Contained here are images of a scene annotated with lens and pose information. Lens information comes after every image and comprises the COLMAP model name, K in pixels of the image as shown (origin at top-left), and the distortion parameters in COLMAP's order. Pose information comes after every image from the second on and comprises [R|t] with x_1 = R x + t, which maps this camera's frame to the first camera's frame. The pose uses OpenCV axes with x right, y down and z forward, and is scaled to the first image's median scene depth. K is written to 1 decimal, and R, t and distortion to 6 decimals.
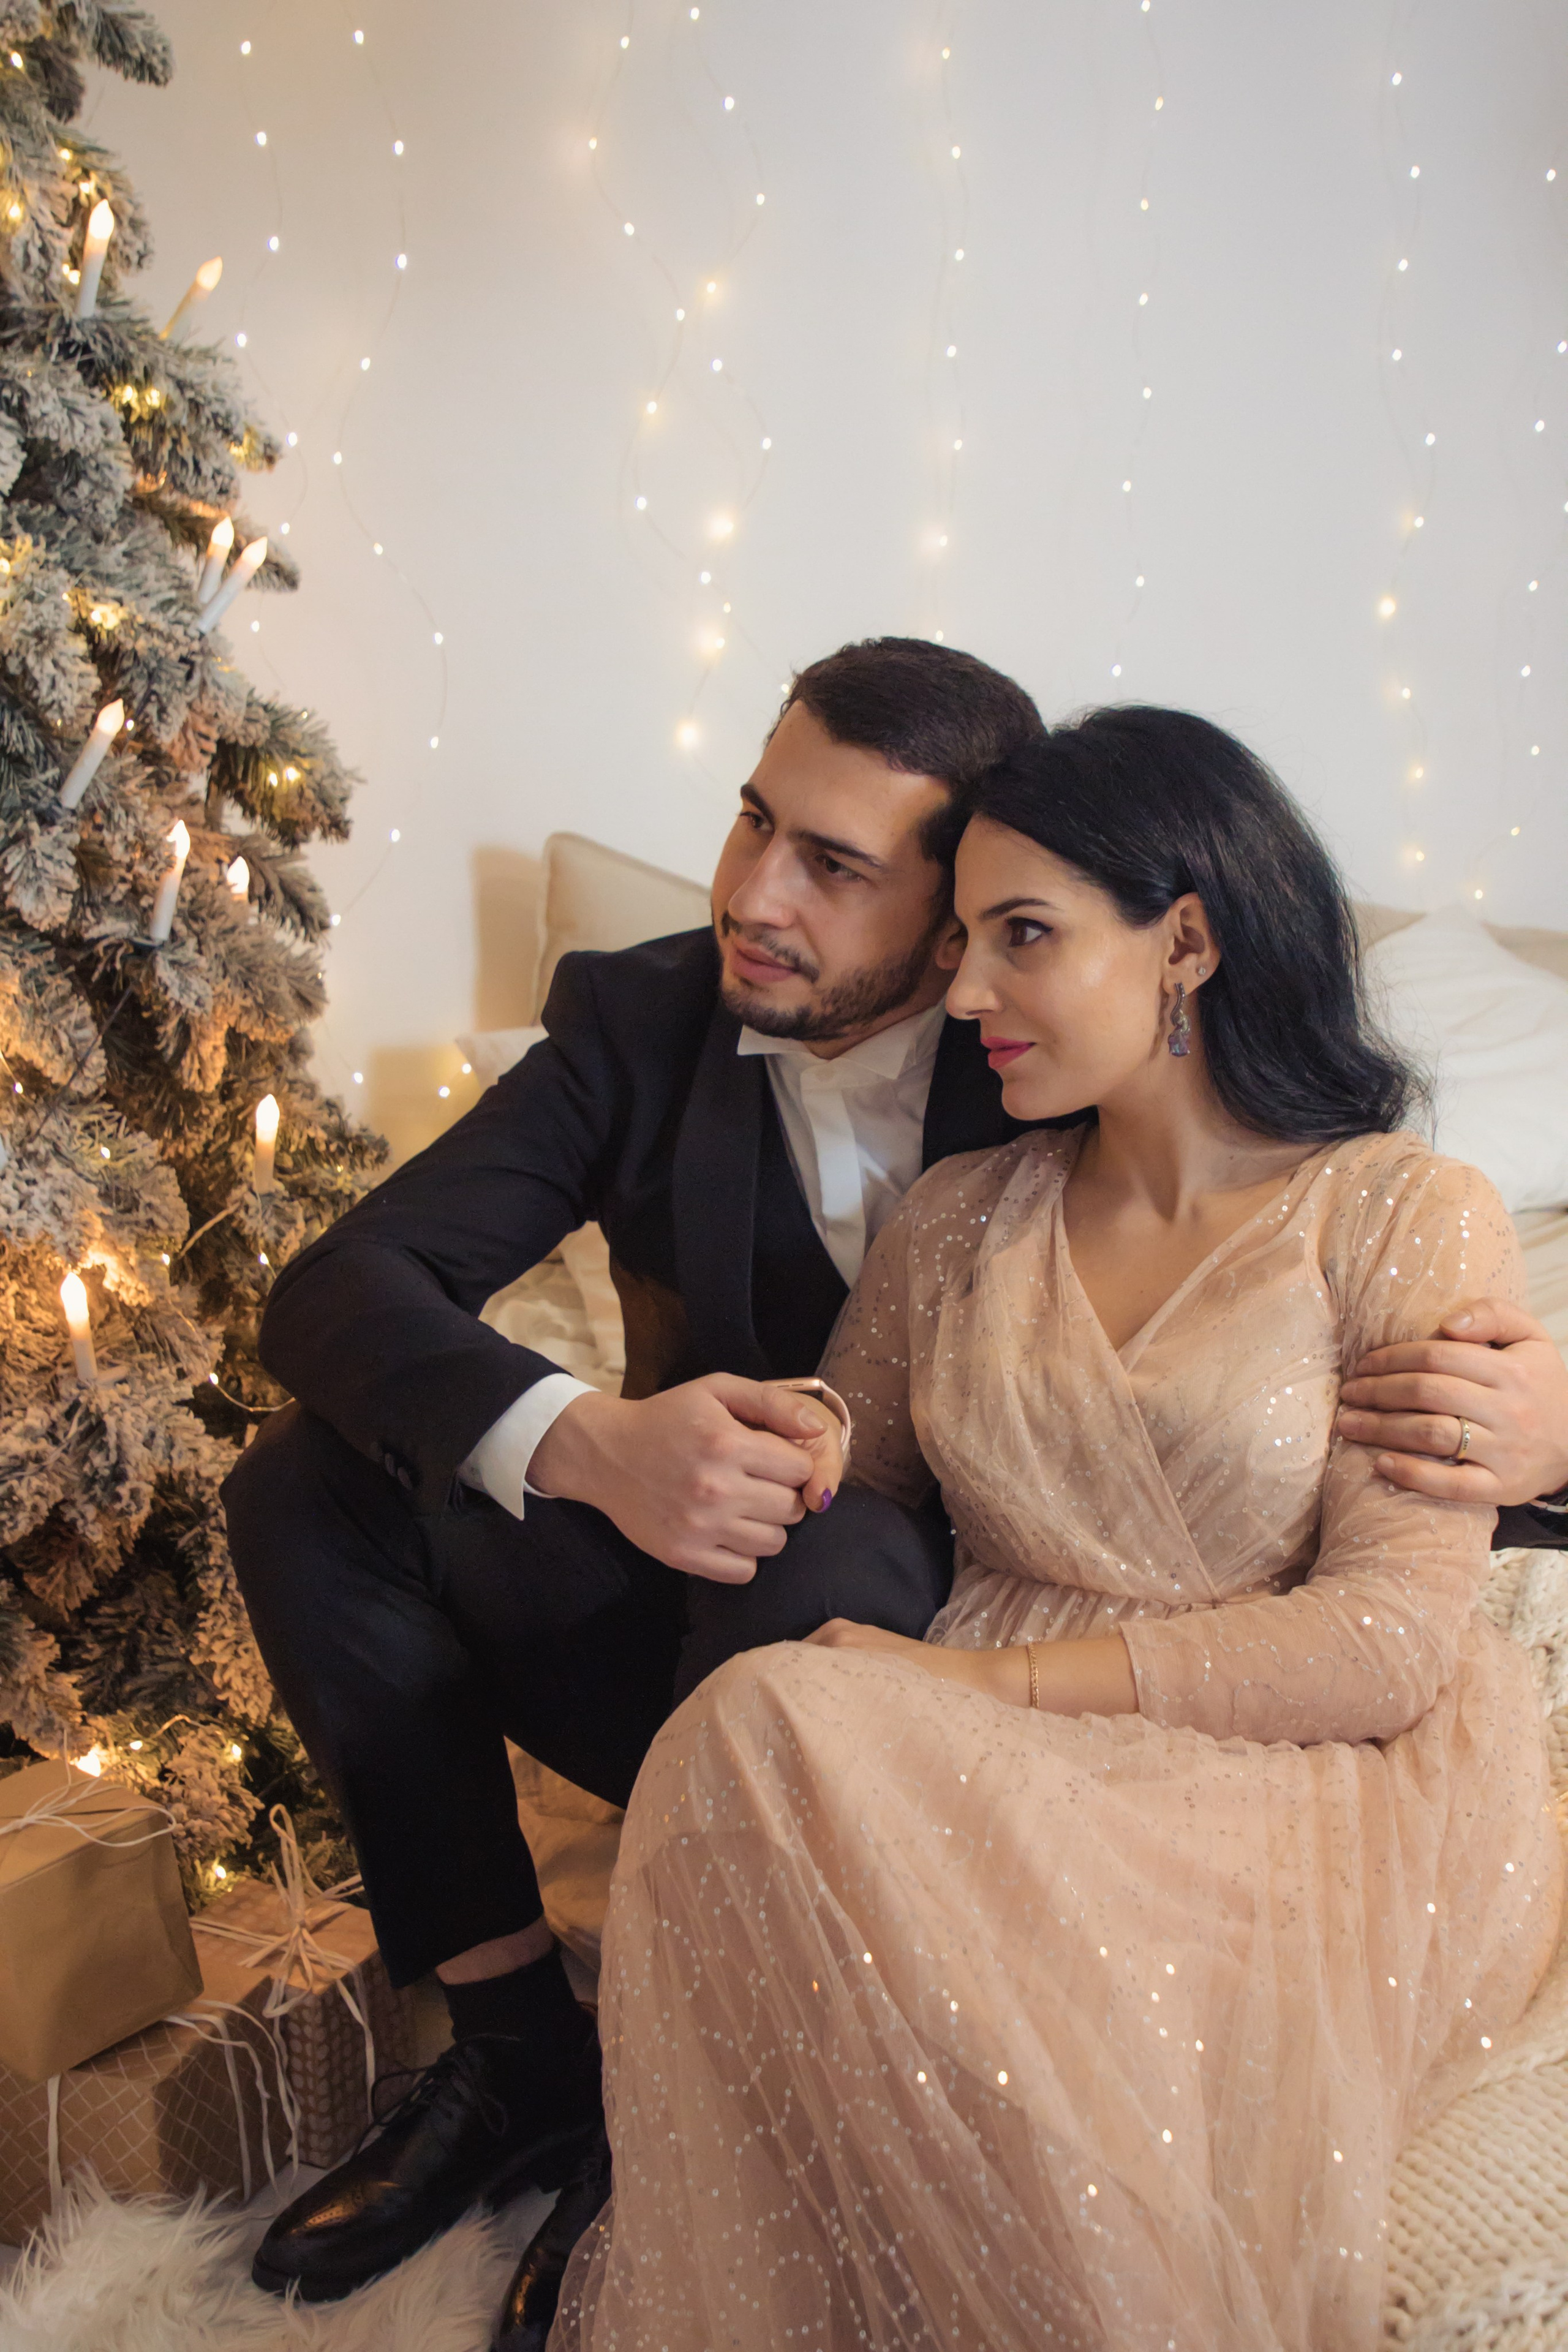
lens RADIAL K [[2925.1, 0, 784.0], [0, 2925.1, 1176.0], [0, 0, 1]] dist [-0.033157, 0.028280]
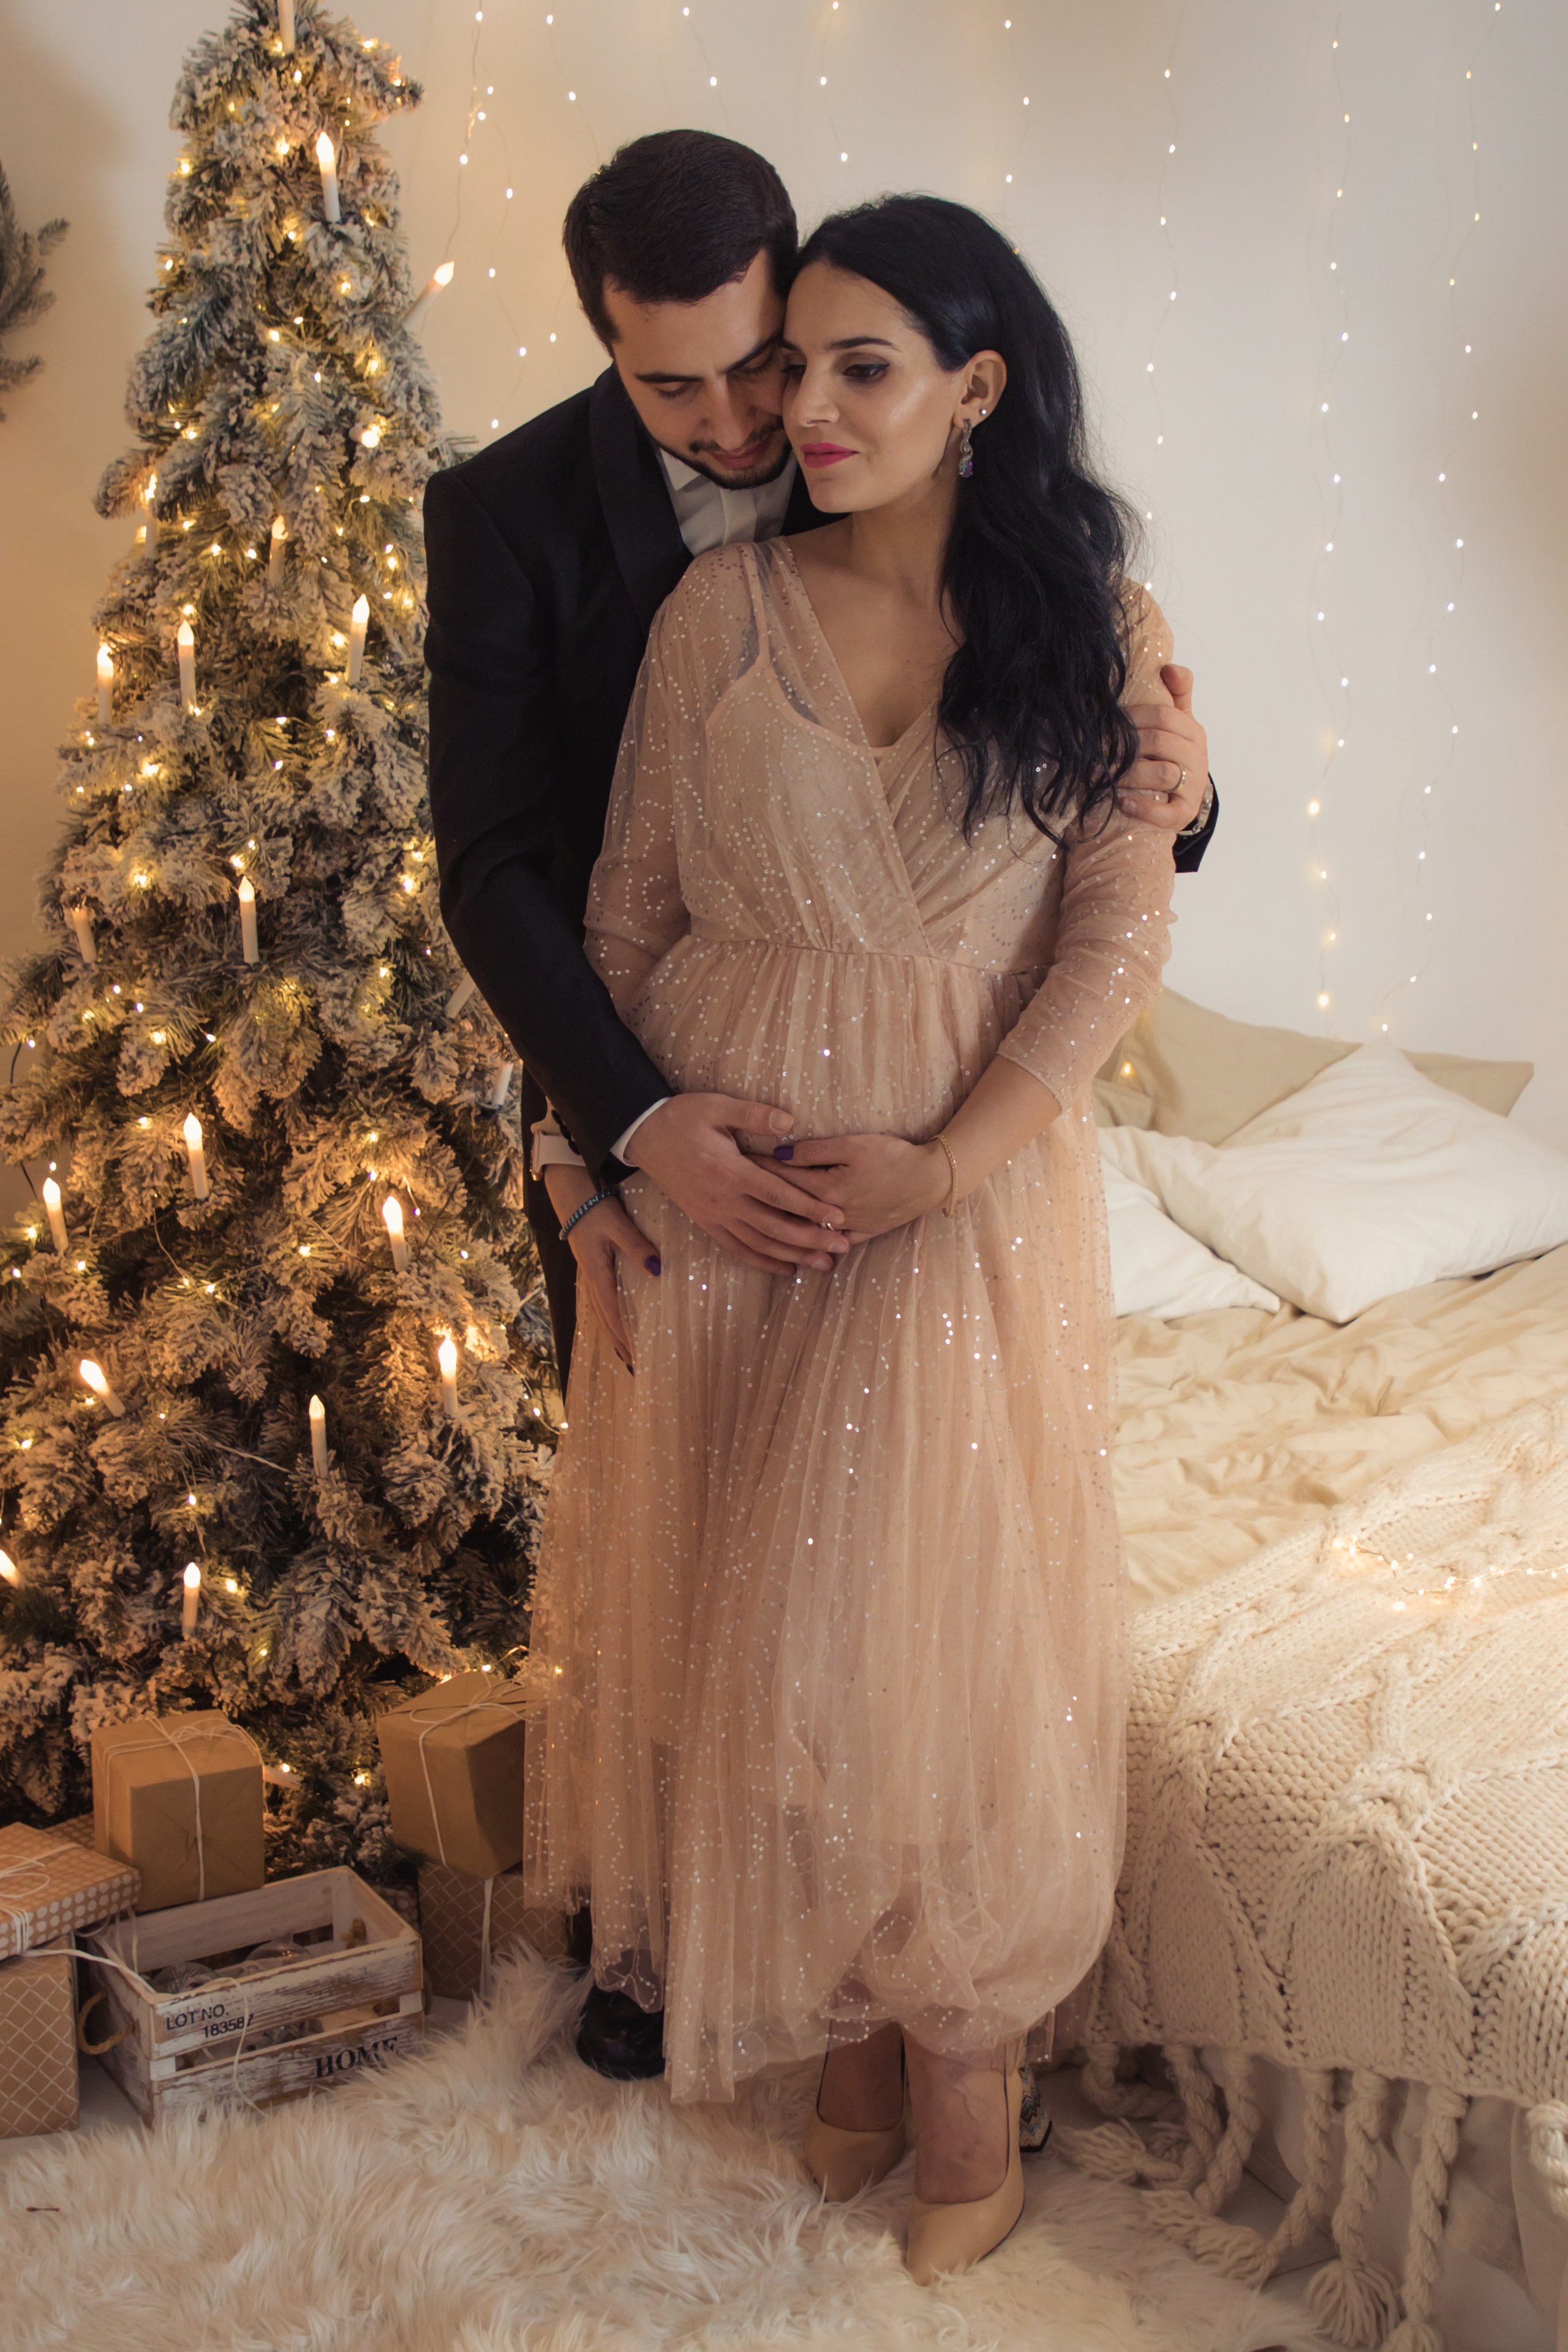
lens RADIAL K [[3061.8, 0, 784.0], [0, 3061.8, 1176.0], [0, 0, 1]] dist [-0.022834, 0.061086]
pose [[0.997803, -0.001614, 0.066228, -0.176276], [0.002002, 0.999981, -0.005792, -0.037696], [-0.066217, 0.005912, 0.997788, -0.511381]]
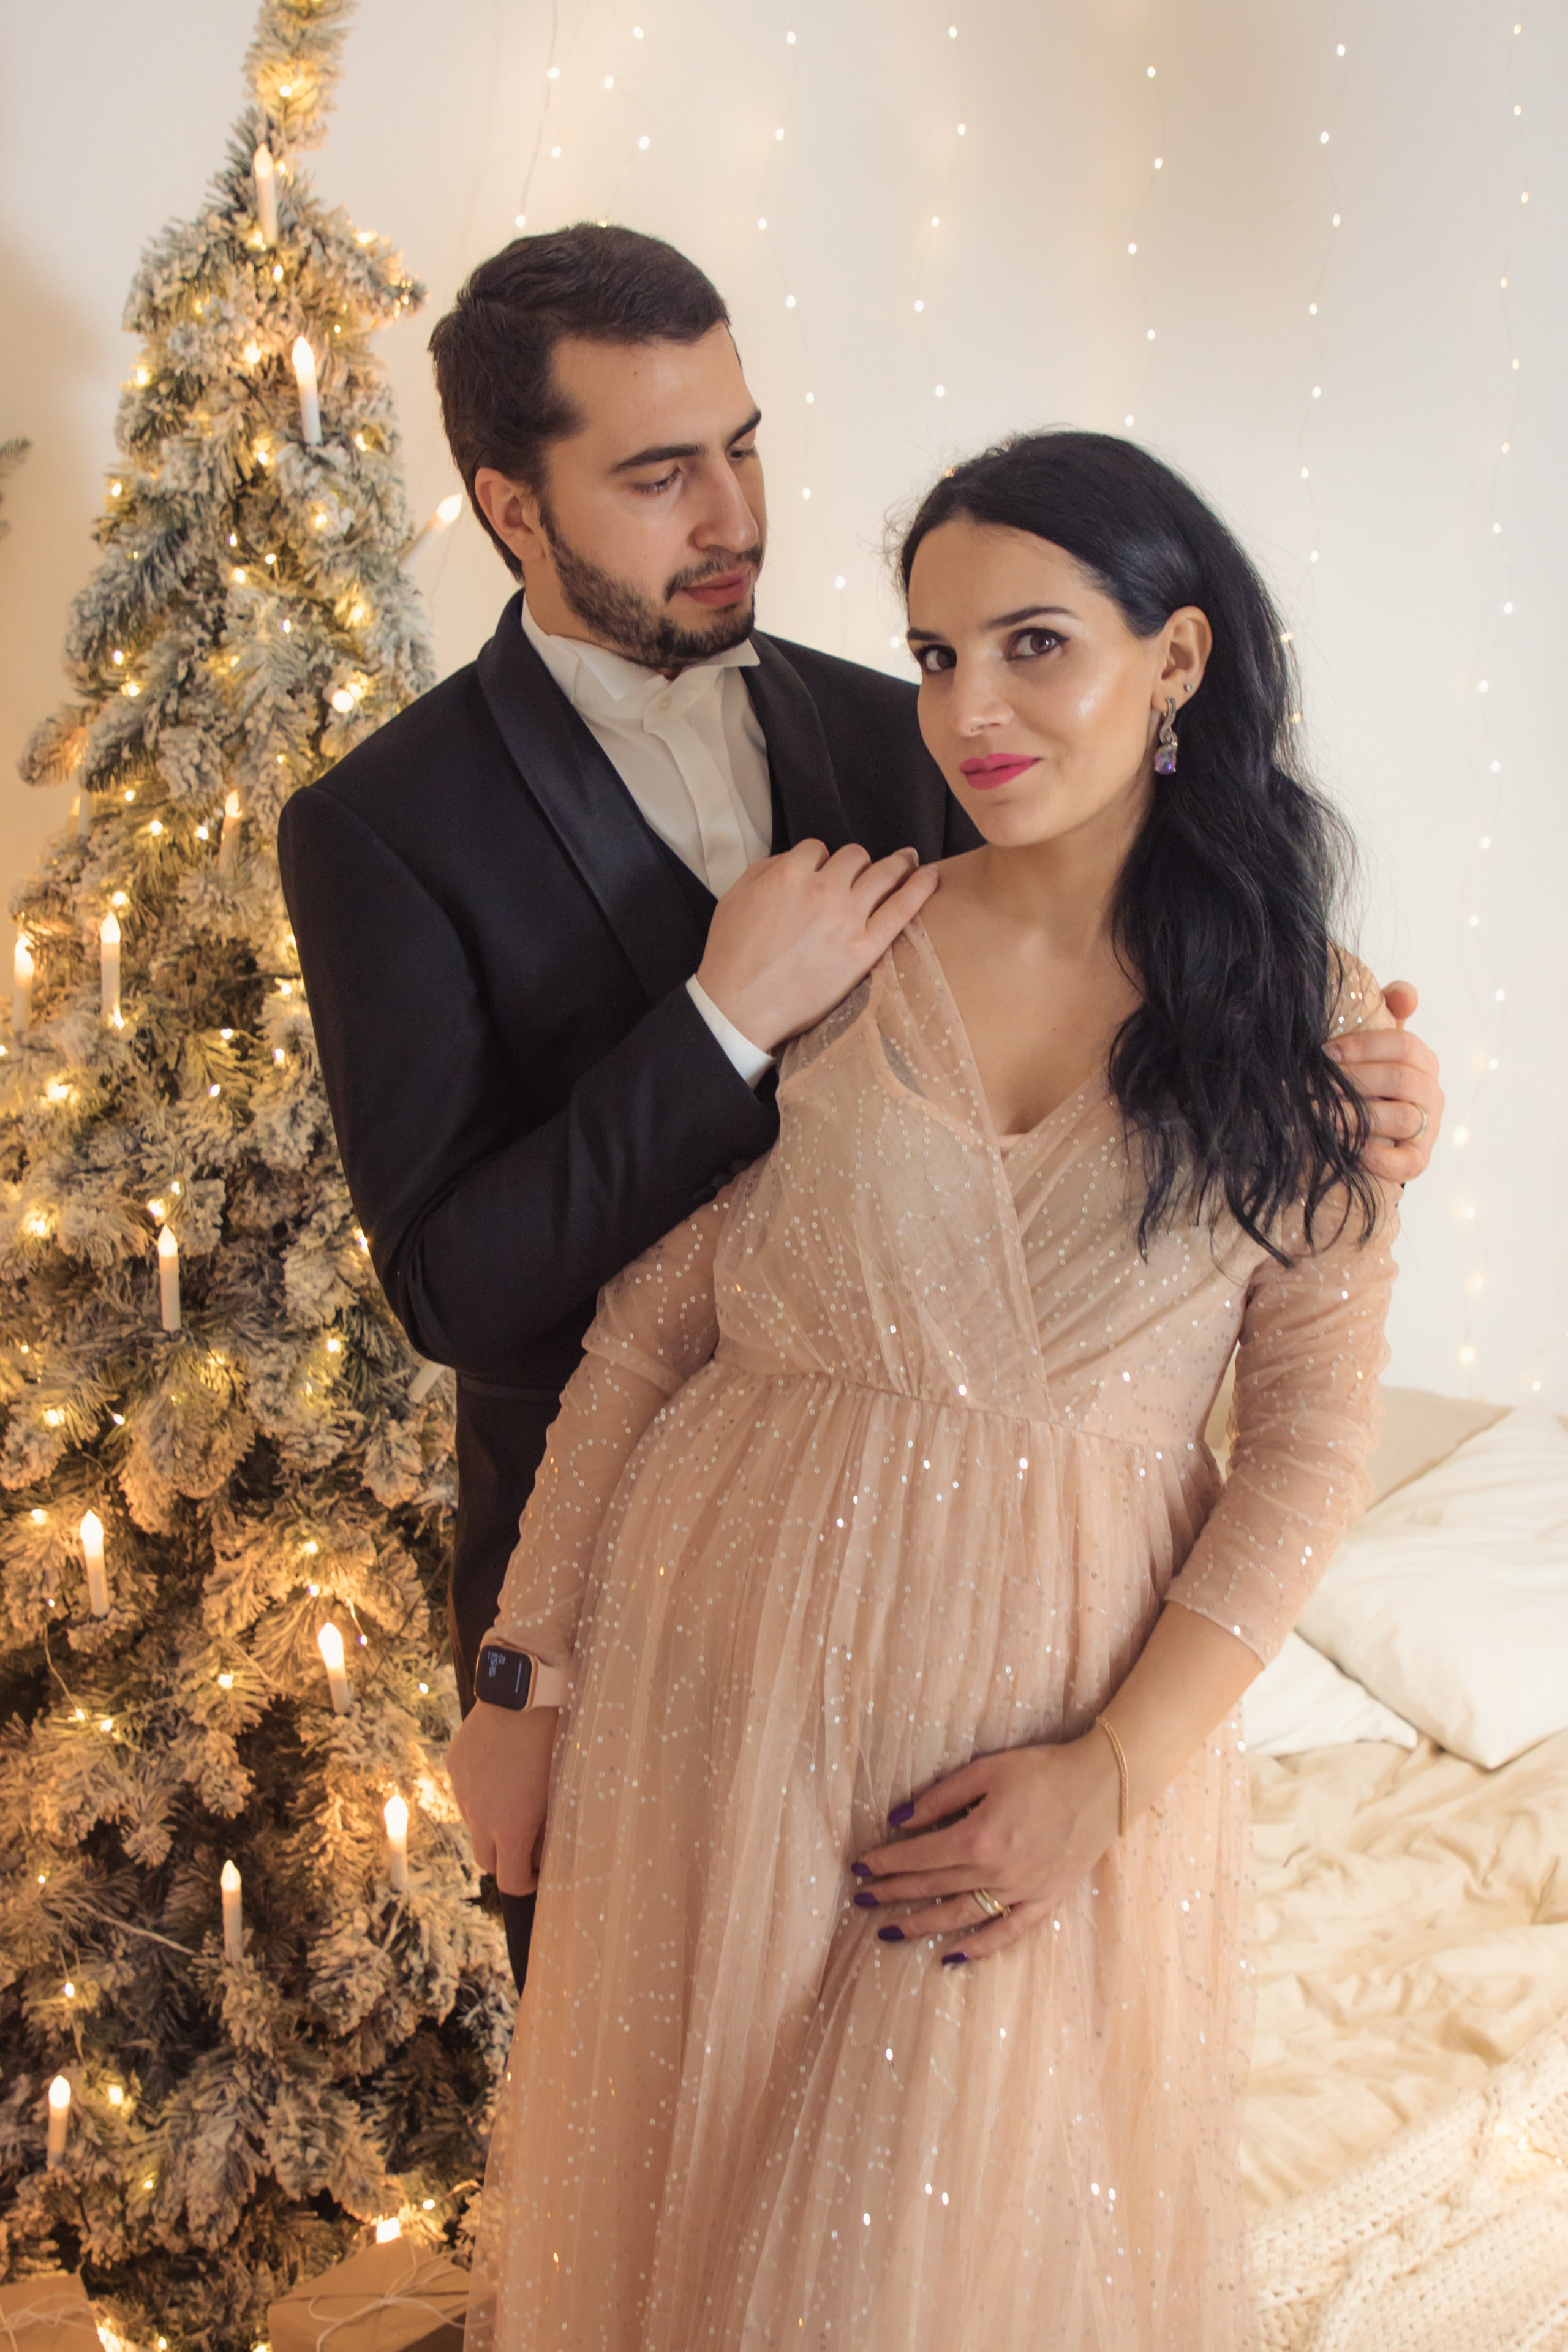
lens RADIAL K [[2925.1, 0, 784.0], [0, 2925.1, 1176.0], [0, 0, 1]] dist [-0.033157, 0.028280]
pose [[0.999053, 0.035002, 0.025840, -0.126194], [-0.032960, 0.996595, -0.075584, -0.129410], [-0.028397, 0.074661, 0.996805, -0.186747]]
